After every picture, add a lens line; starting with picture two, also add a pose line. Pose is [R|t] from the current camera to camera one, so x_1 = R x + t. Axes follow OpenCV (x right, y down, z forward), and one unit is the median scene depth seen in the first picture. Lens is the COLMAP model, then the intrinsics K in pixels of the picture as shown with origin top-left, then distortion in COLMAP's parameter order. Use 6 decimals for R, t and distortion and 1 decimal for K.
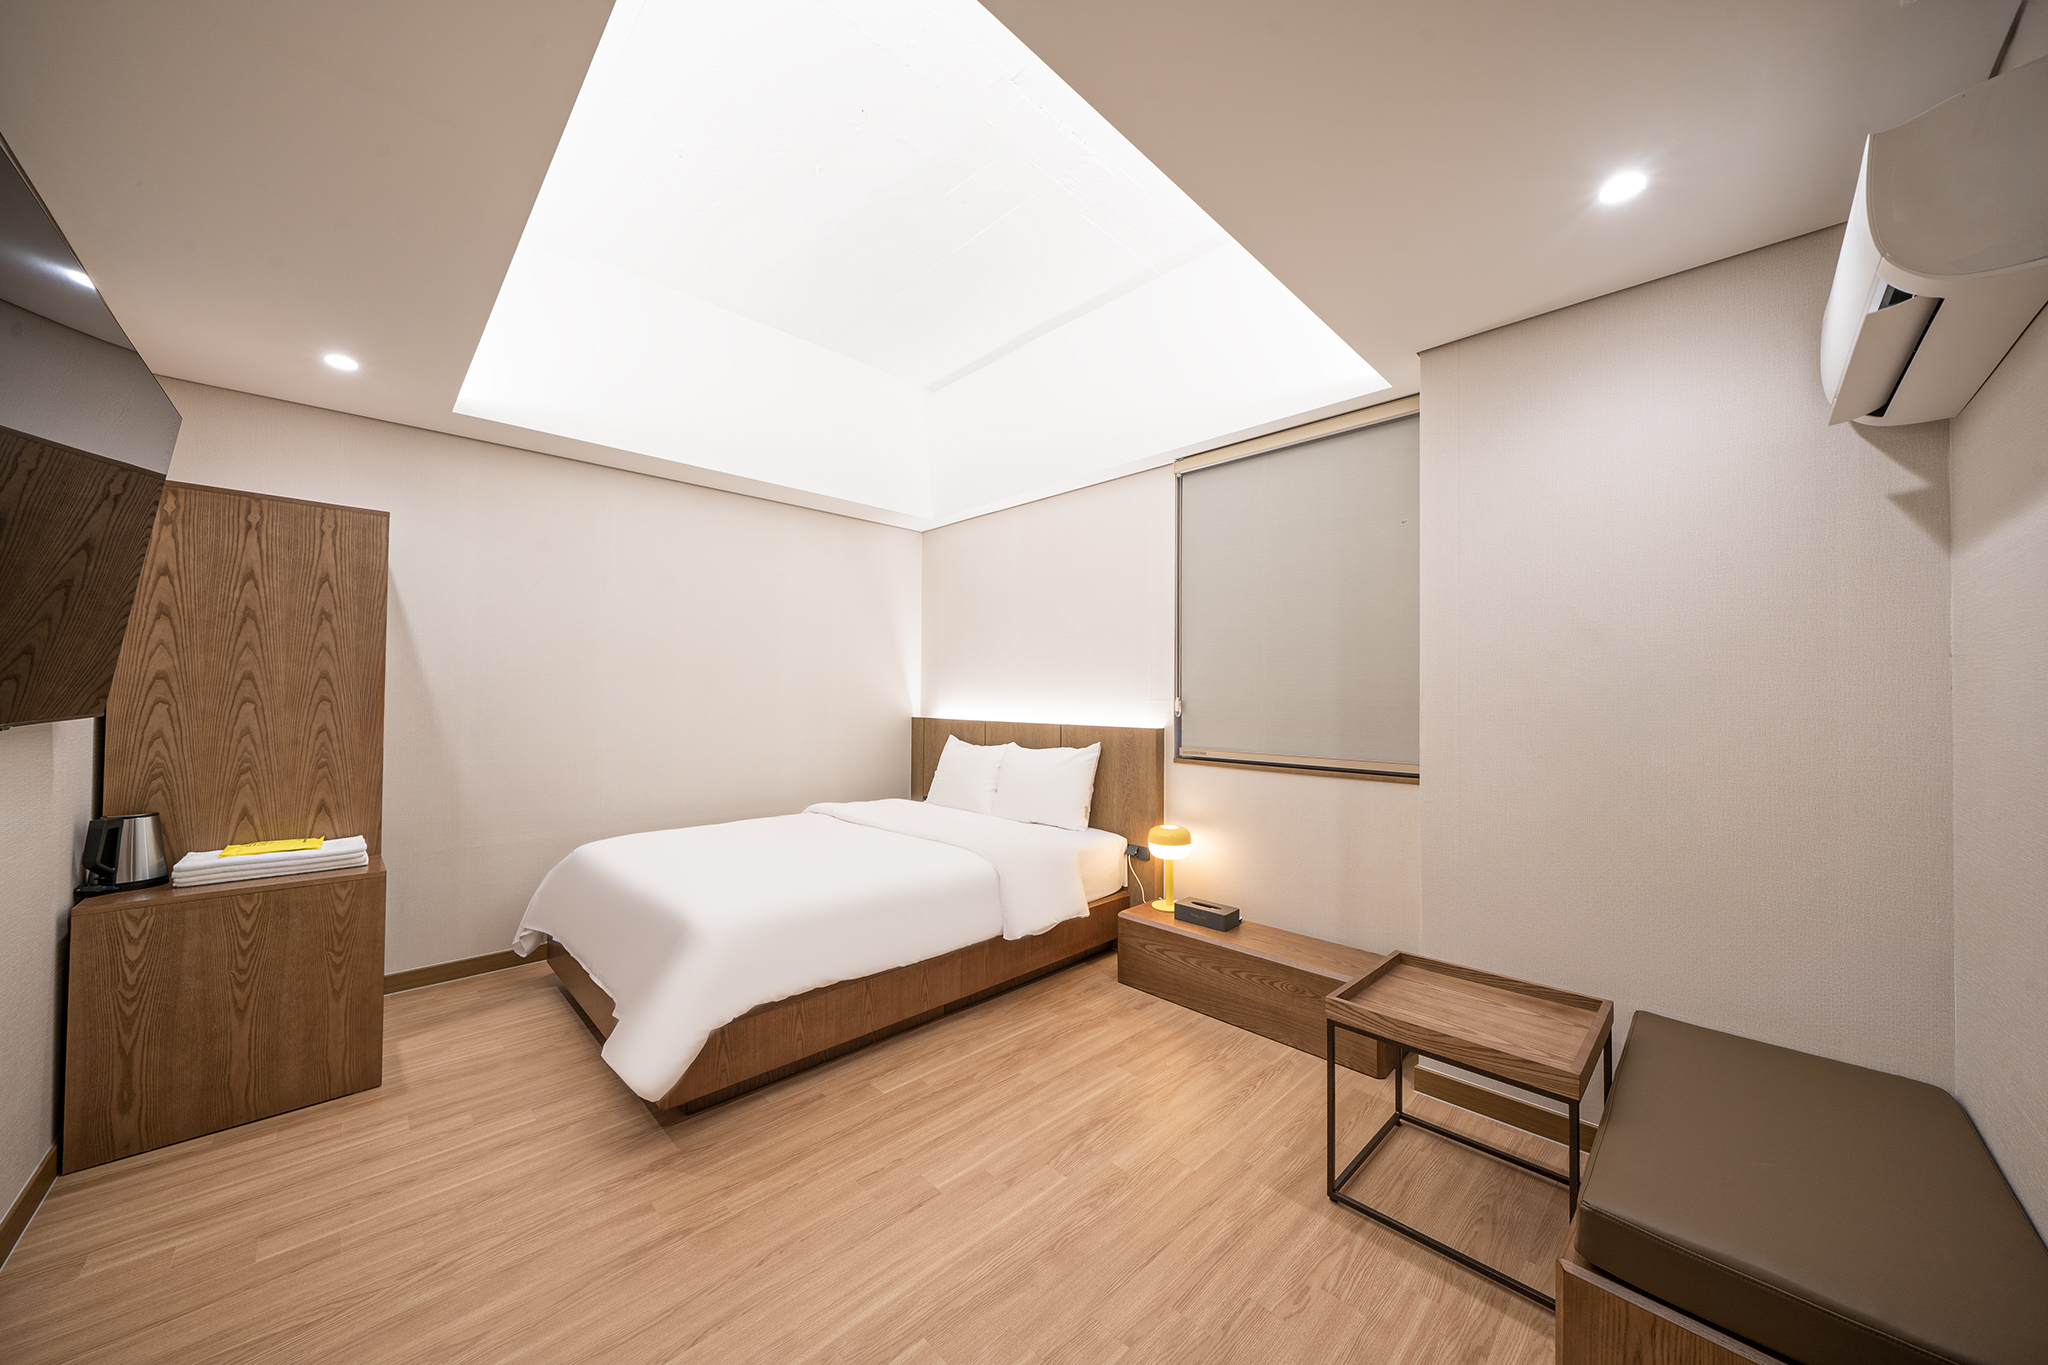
lens RADIAL K [[698.1, 0, 1024.0], [0, 698.1, 682.5], [0, 0, 1]] dist [-0.001238, 0.000127]
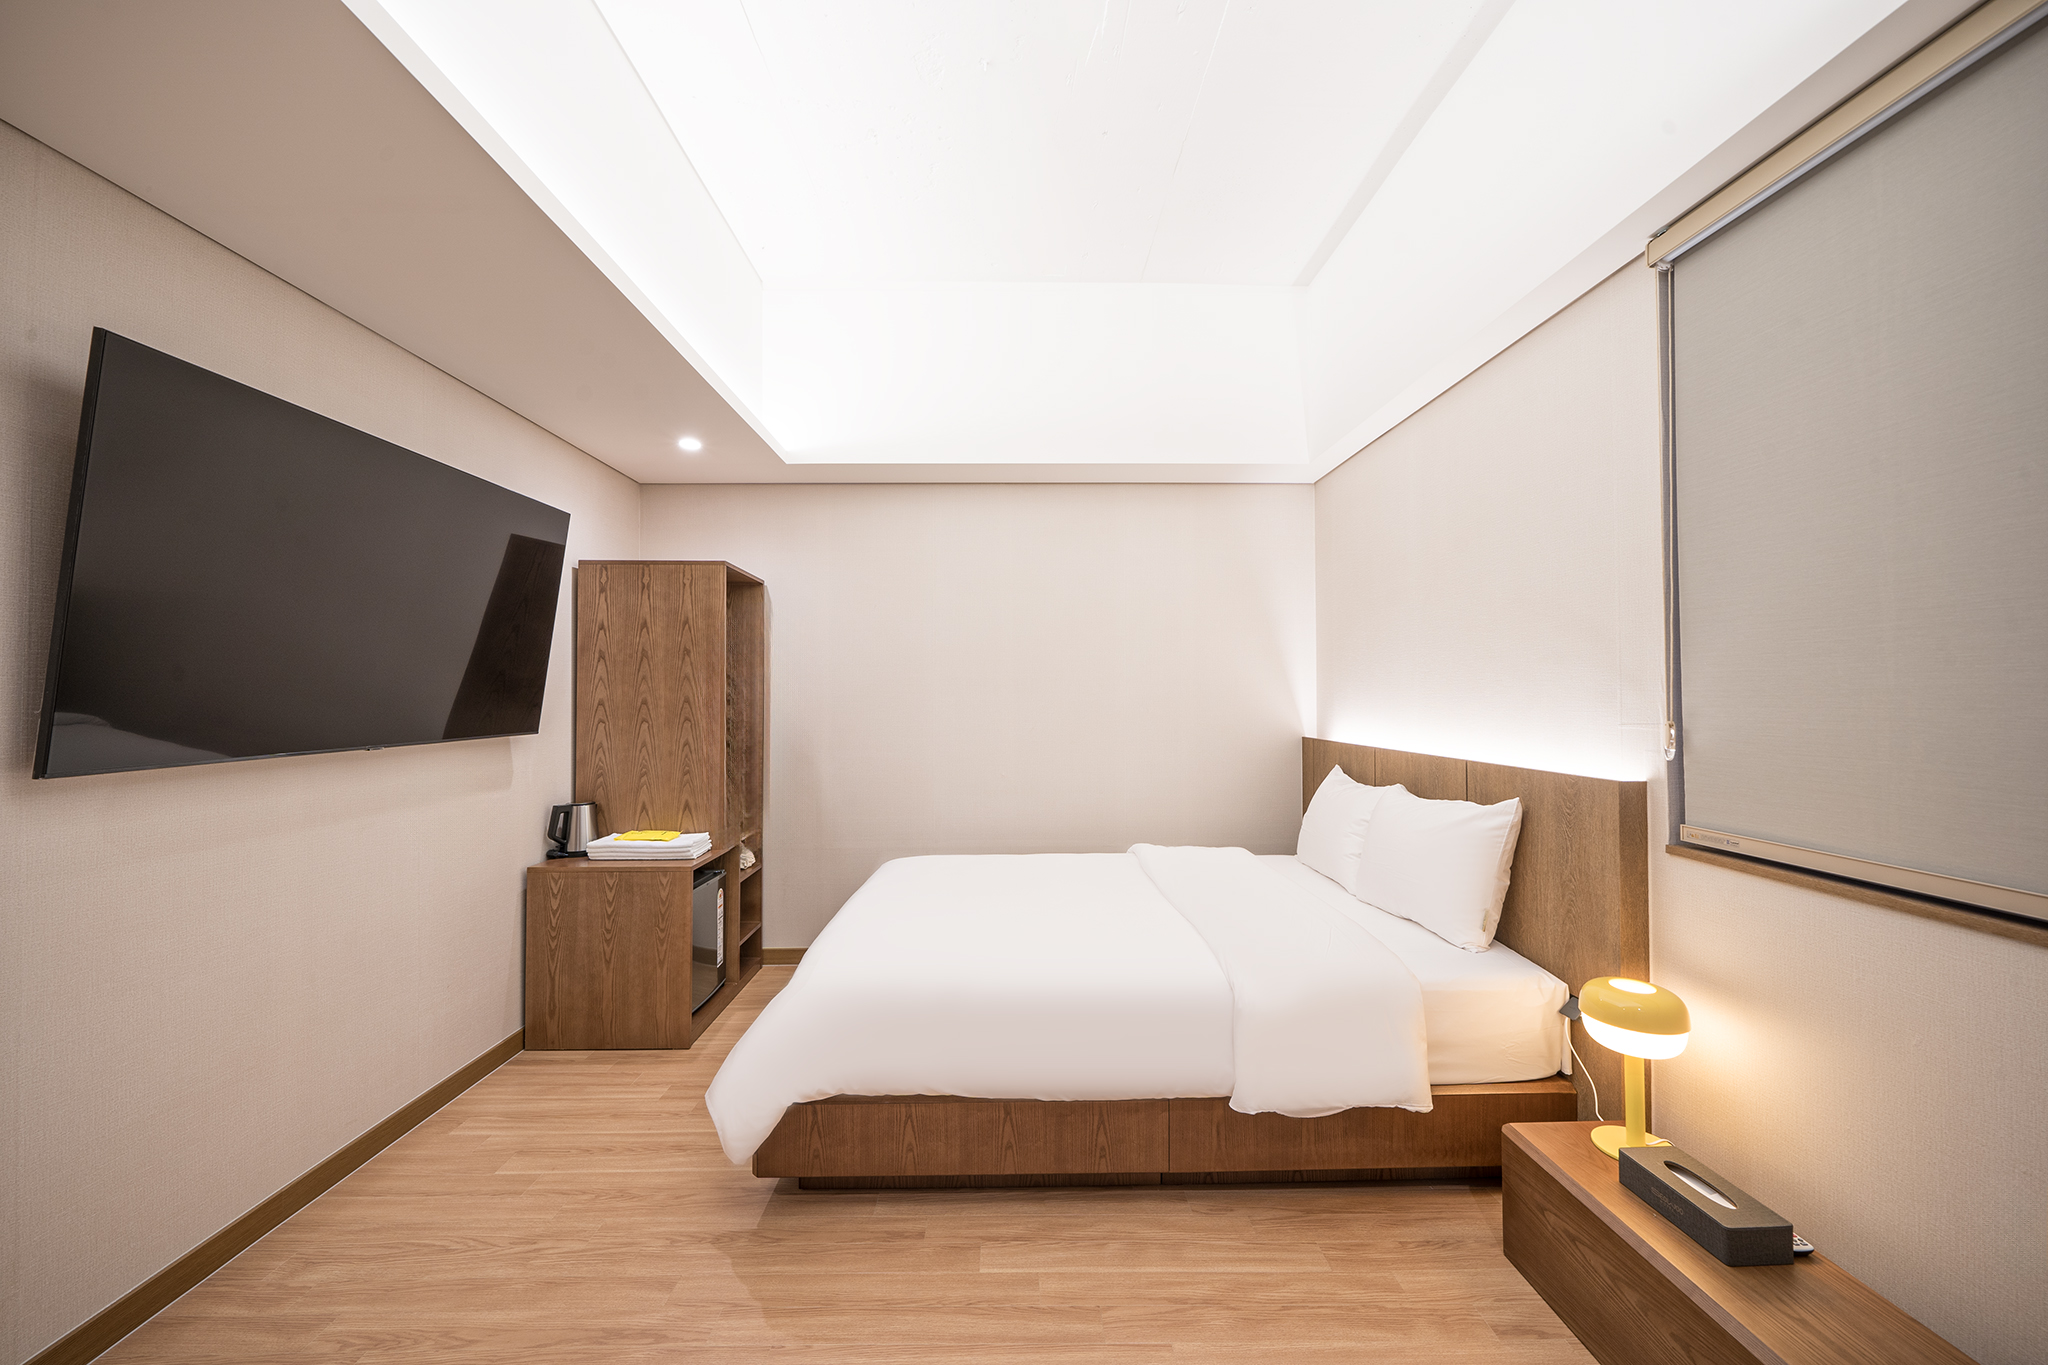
lens RADIAL K [[765.2, 0, 1024.0], [0, 765.2, 682.5], [0, 0, 1]] dist [-0.000390, -0.000050]
pose [[0.727344, -0.022893, -0.685891, 0.384833], [0.022245, 0.999705, -0.009778, -0.015277], [0.685912, -0.008146, 0.727639, 0.447431]]
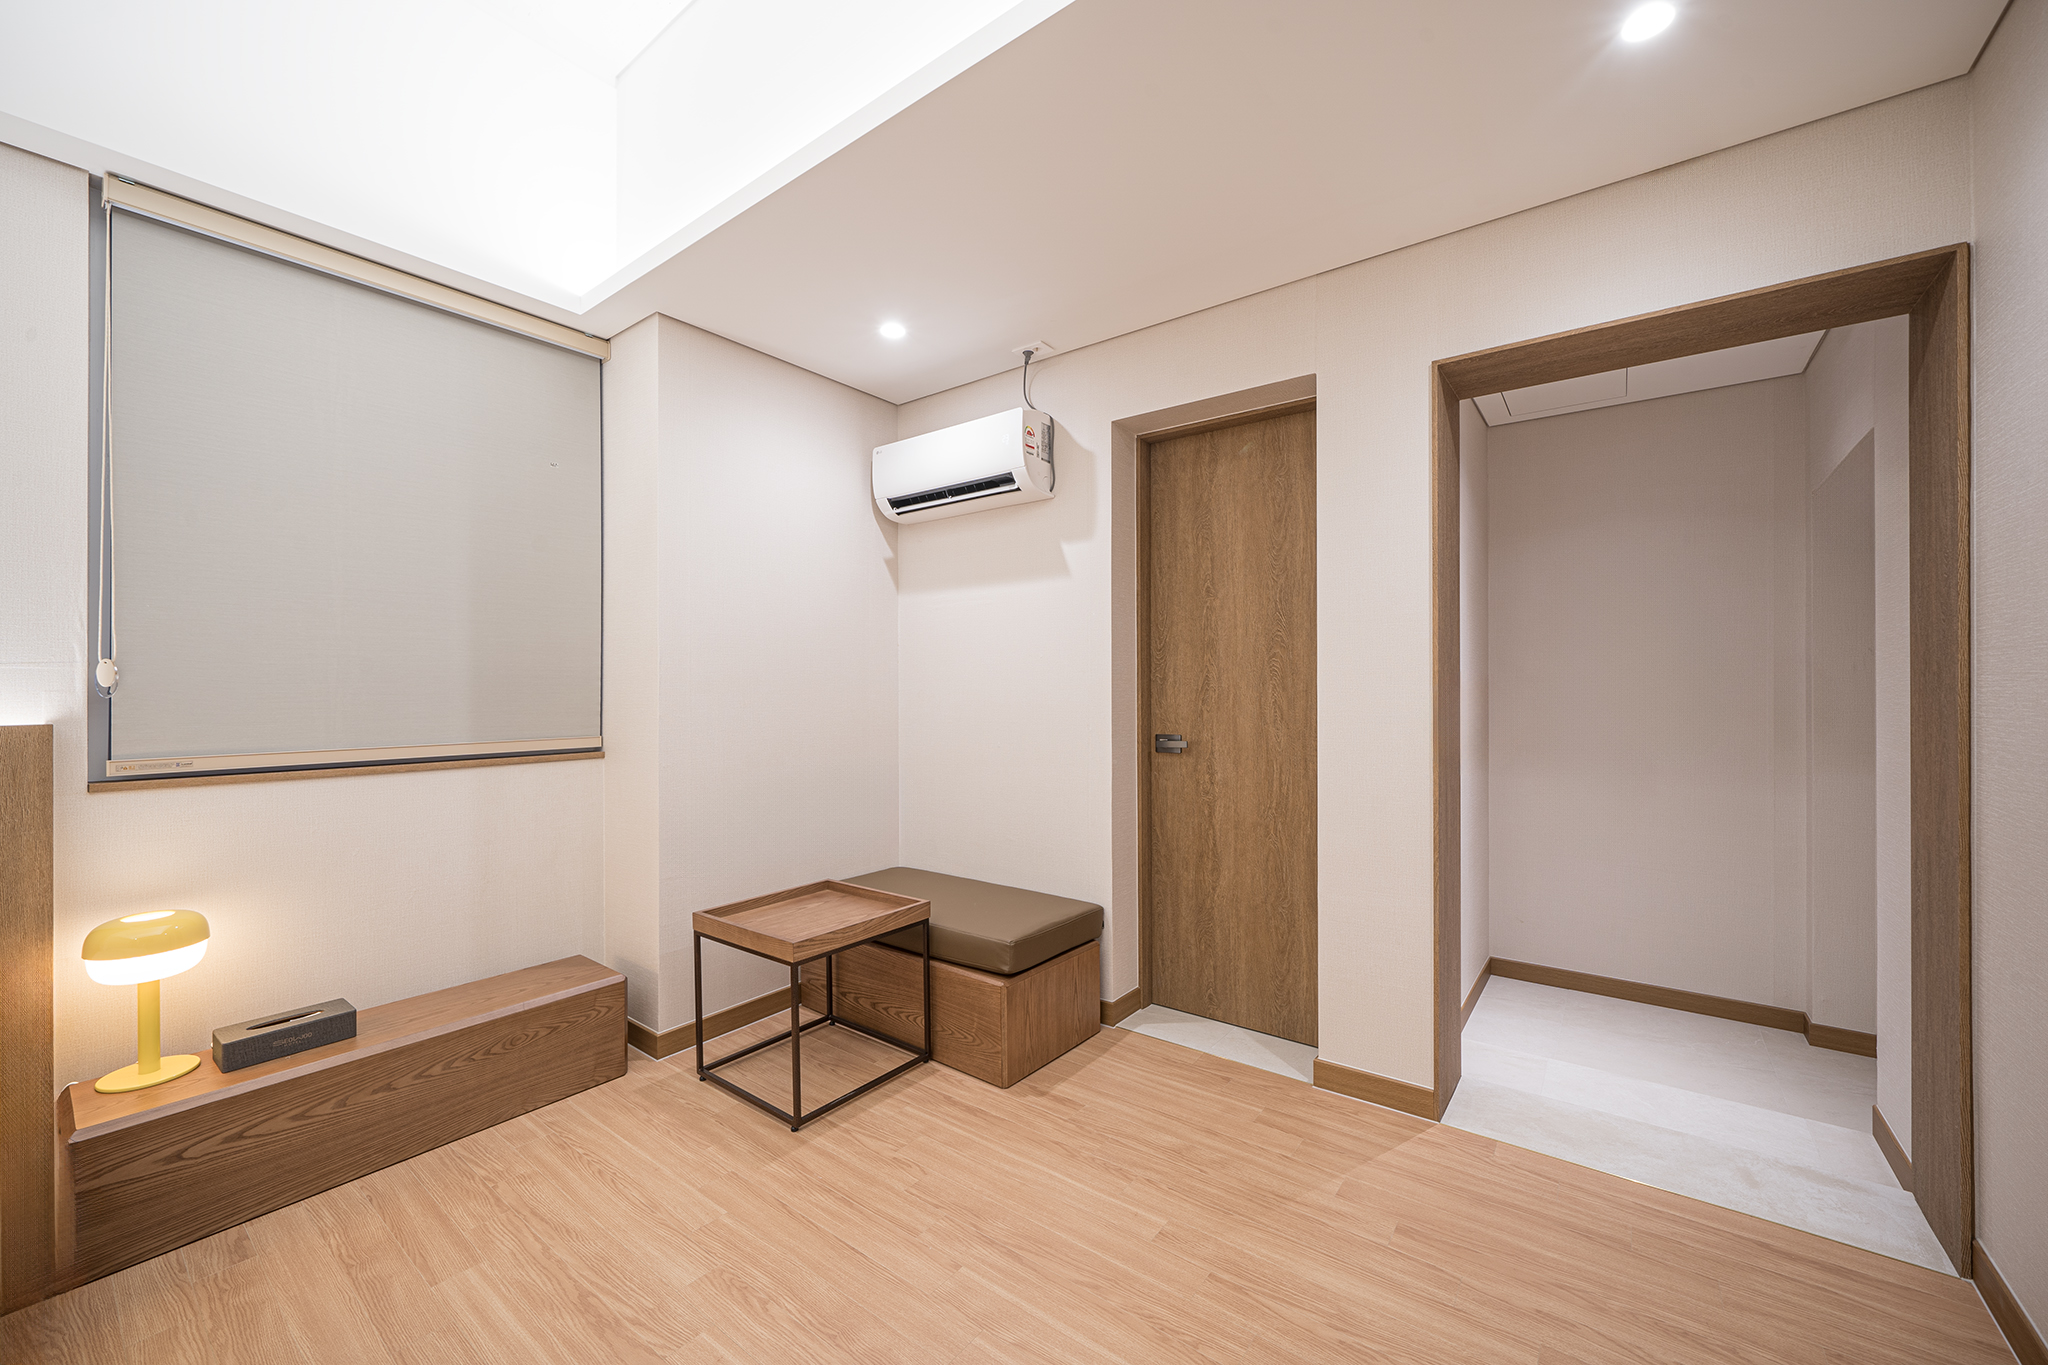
lens RADIAL K [[798.1, 0, 1024.0], [0, 798.1, 682.5], [0, 0, 1]] dist [0.000580, 0.000072]
pose [[-0.139307, -0.001917, 0.990247, -0.633249], [-0.016356, 0.999866, -0.000365, 0.041459], [-0.990114, -0.016247, -0.139320, 0.653153]]
